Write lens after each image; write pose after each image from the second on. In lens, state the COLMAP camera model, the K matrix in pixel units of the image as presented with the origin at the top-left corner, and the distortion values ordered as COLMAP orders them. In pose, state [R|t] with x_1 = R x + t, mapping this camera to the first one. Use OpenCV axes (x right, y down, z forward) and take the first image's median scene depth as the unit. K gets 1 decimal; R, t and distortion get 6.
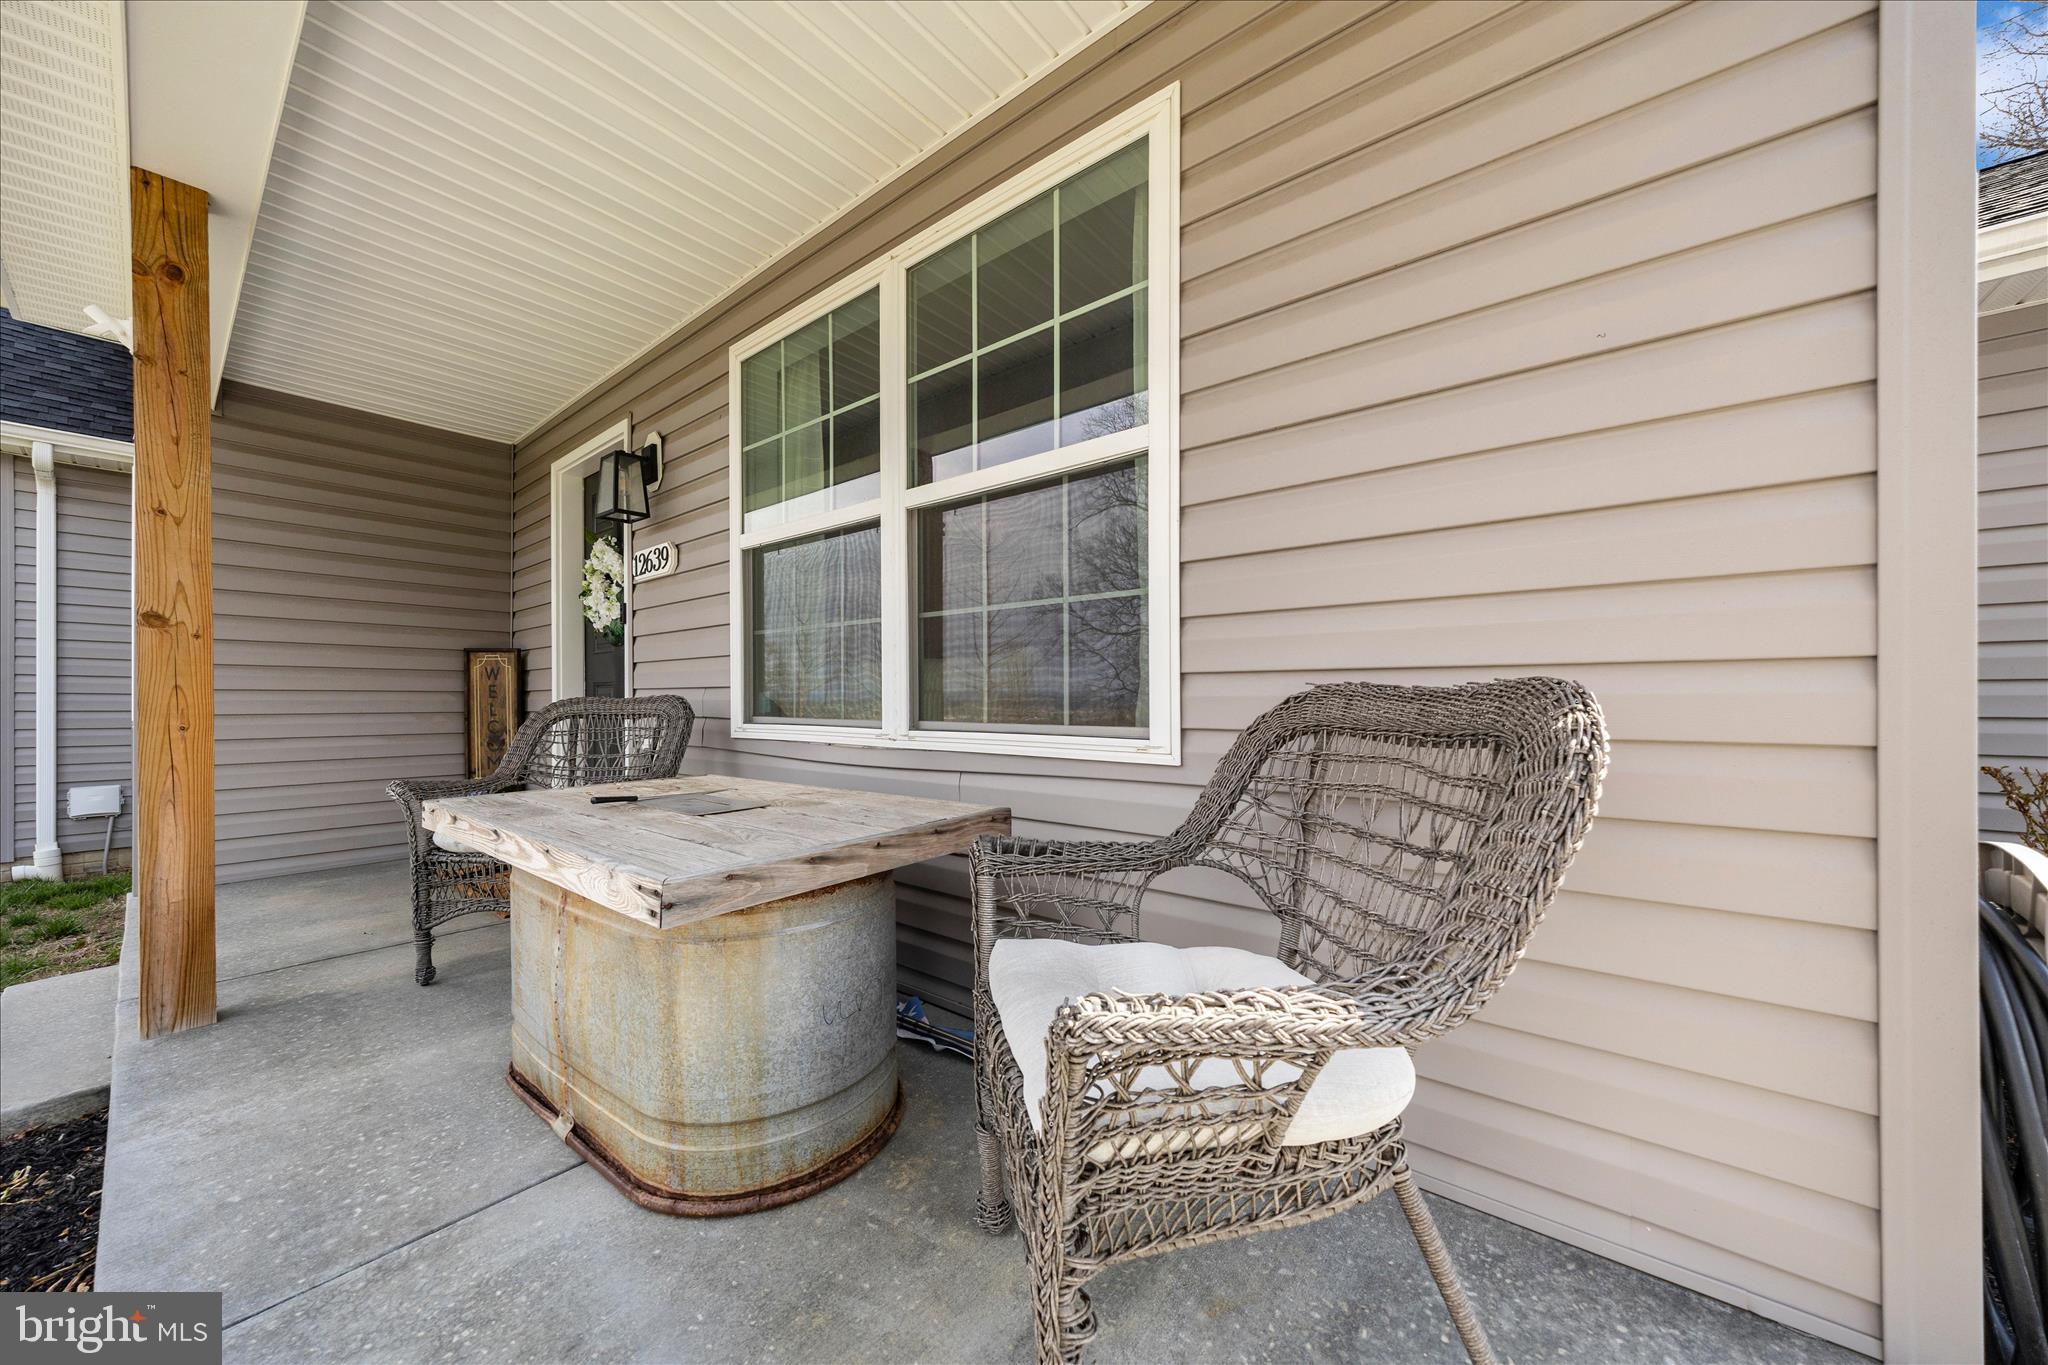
lens RADIAL K [[737.0, 0, 1018.9], [0, 737.0, 702.4], [0, 0, 1]] dist [-0.001127, -0.000029]
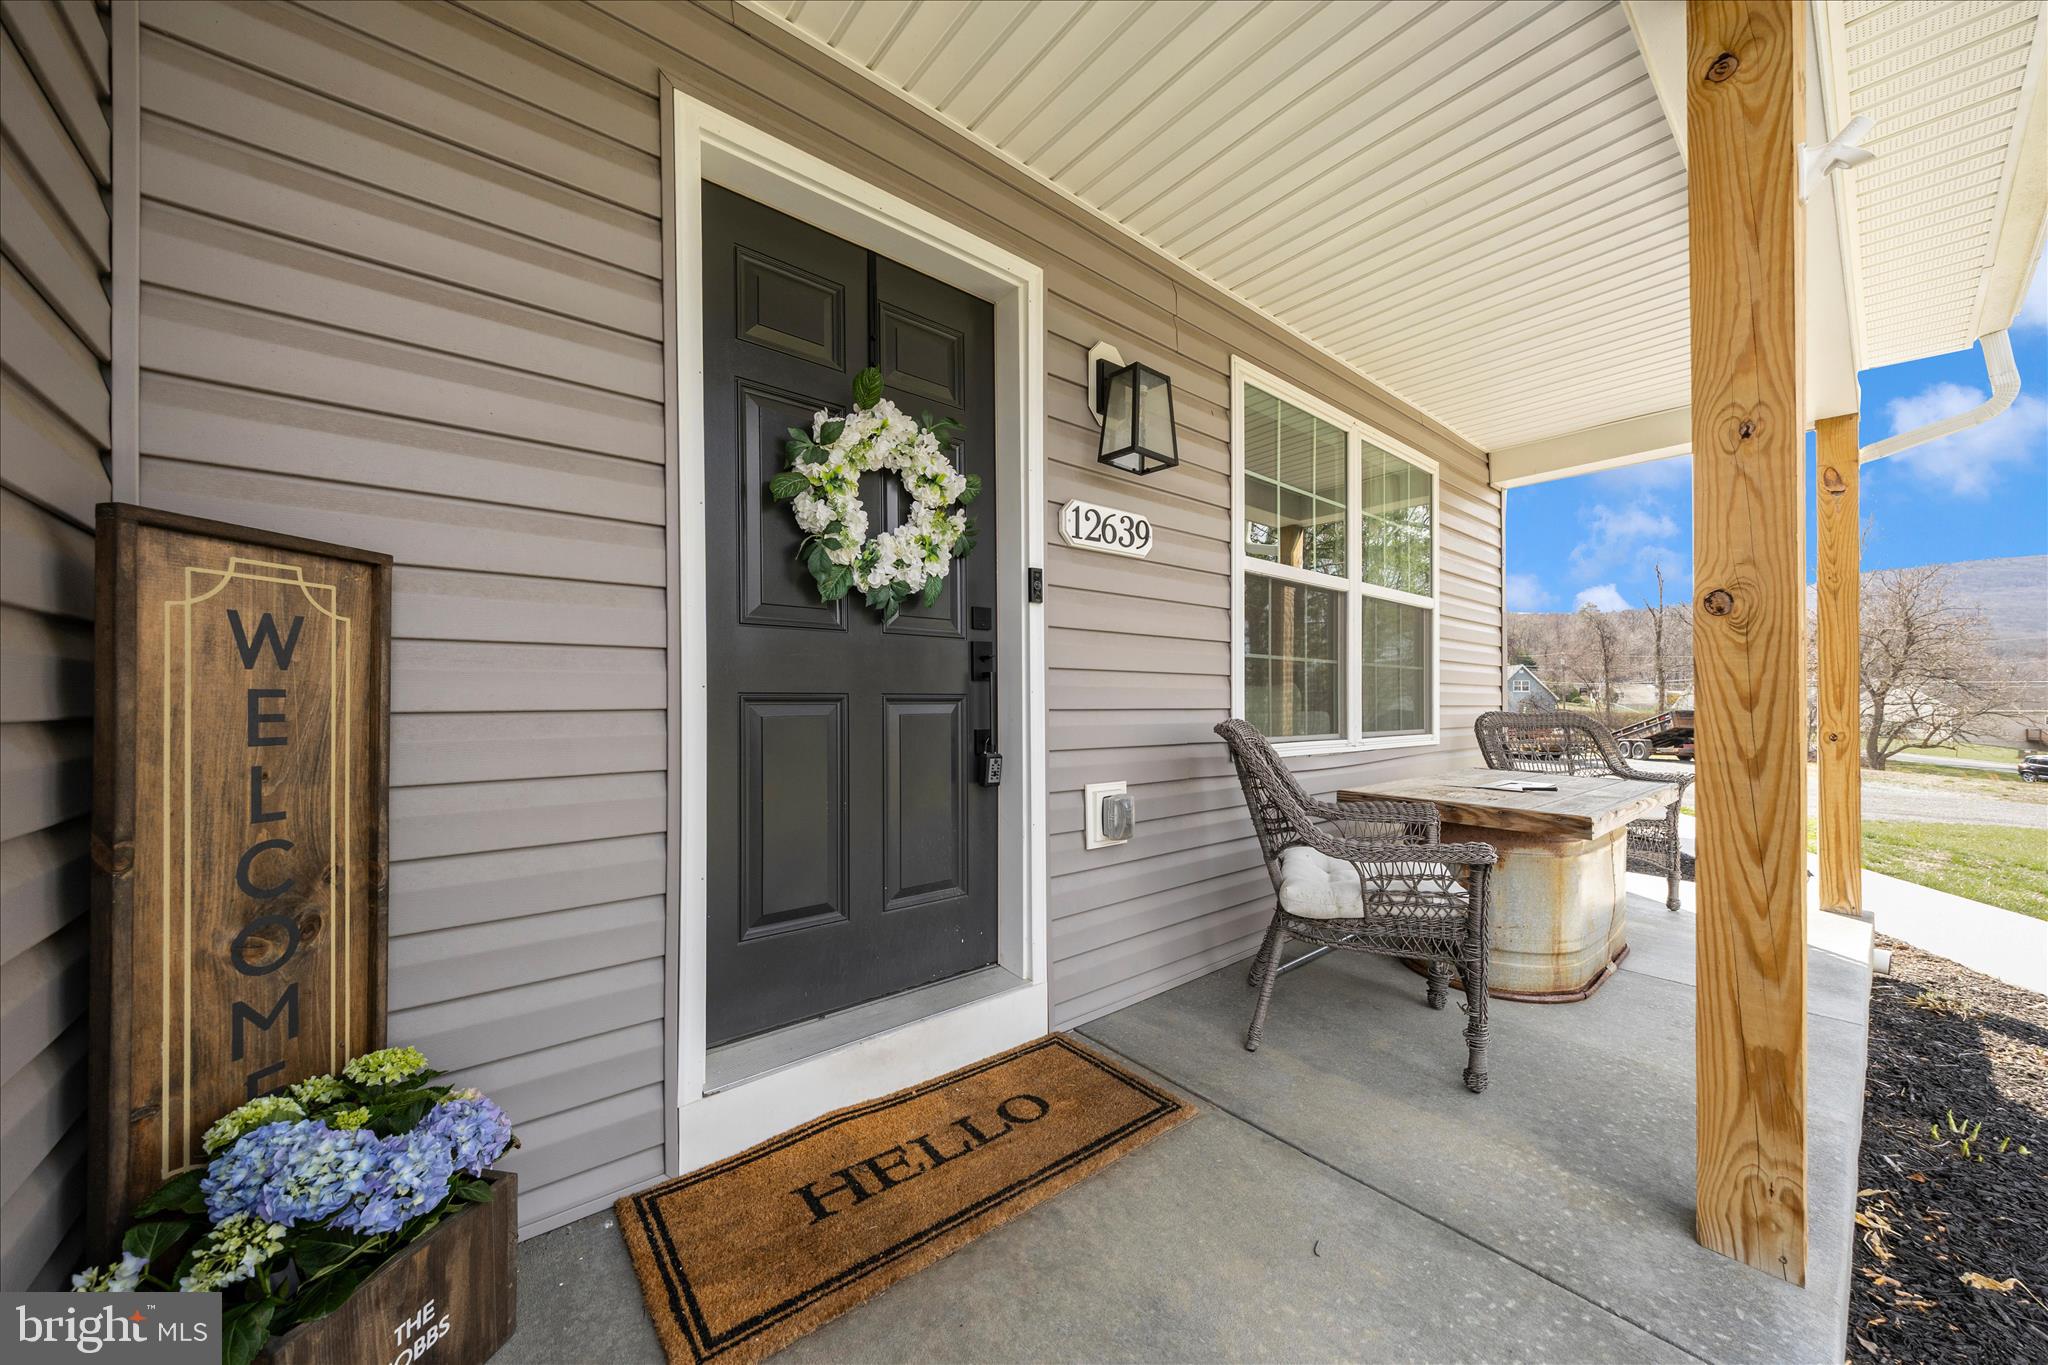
lens RADIAL K [[737.0, 0, 1018.9], [0, 737.0, 702.4], [0, 0, 1]] dist [-0.001127, -0.000029]
pose [[0.173114, 0.002783, 0.984898, -1.497767], [-0.004967, 0.999986, -0.001952, -0.033656], [-0.984889, -0.004554, 0.173125, 1.203384]]
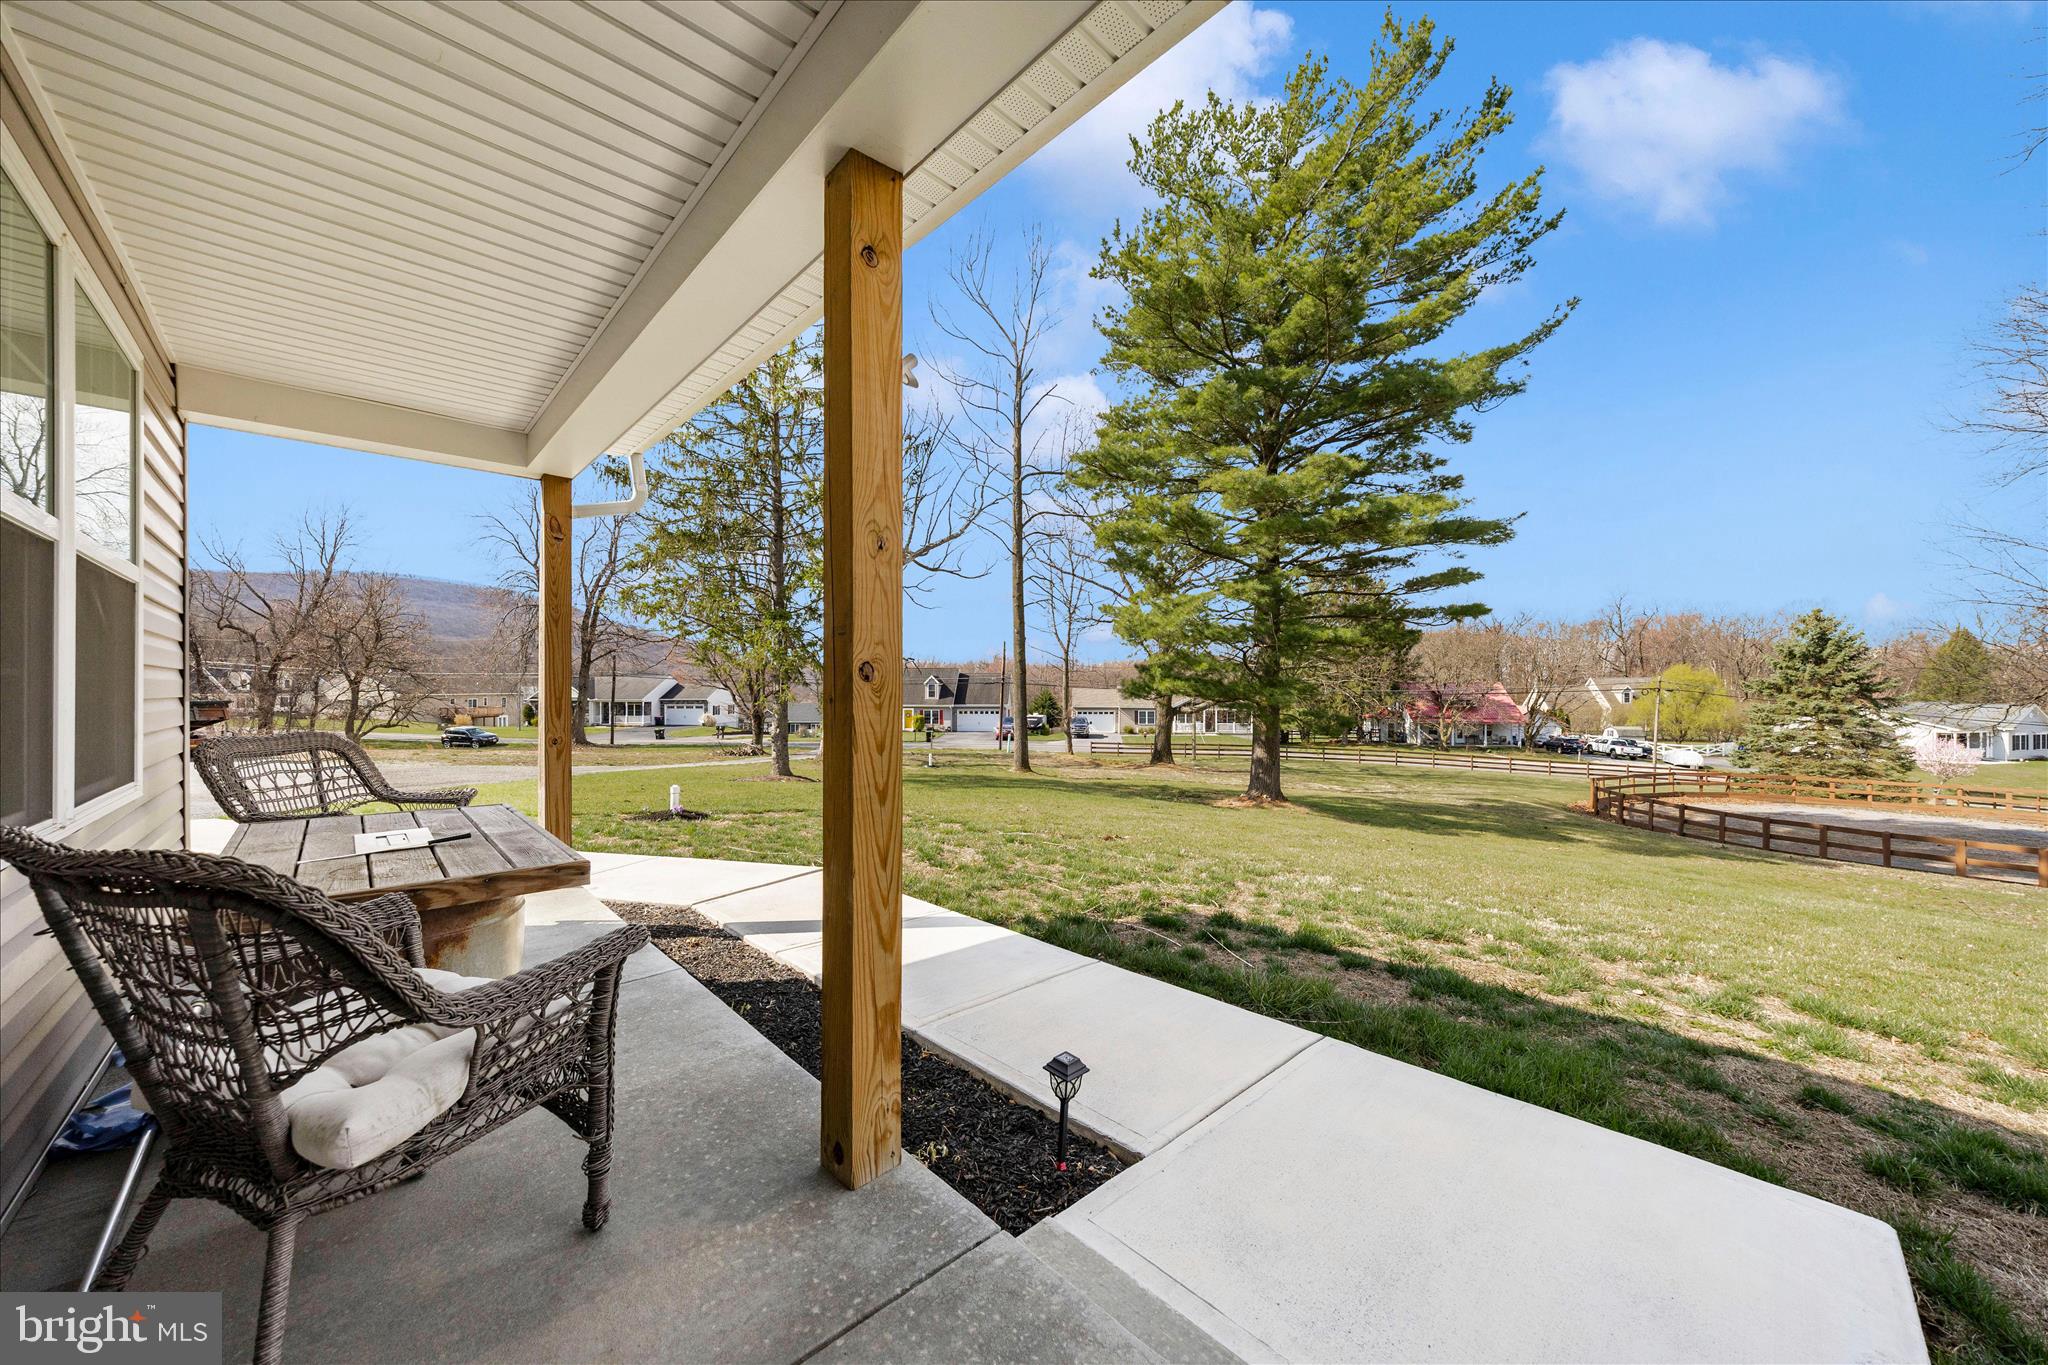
lens RADIAL K [[720.0, 0, 1024.0], [0, 720.0, 682.5], [0, 0, 1]] dist [0.011461, -0.000021]
pose [[-0.992928, 0.004642, 0.118625, -1.121882], [0.003449, 0.999941, -0.010258, -0.090233], [-0.118665, -0.009776, -0.992886, 1.435654]]
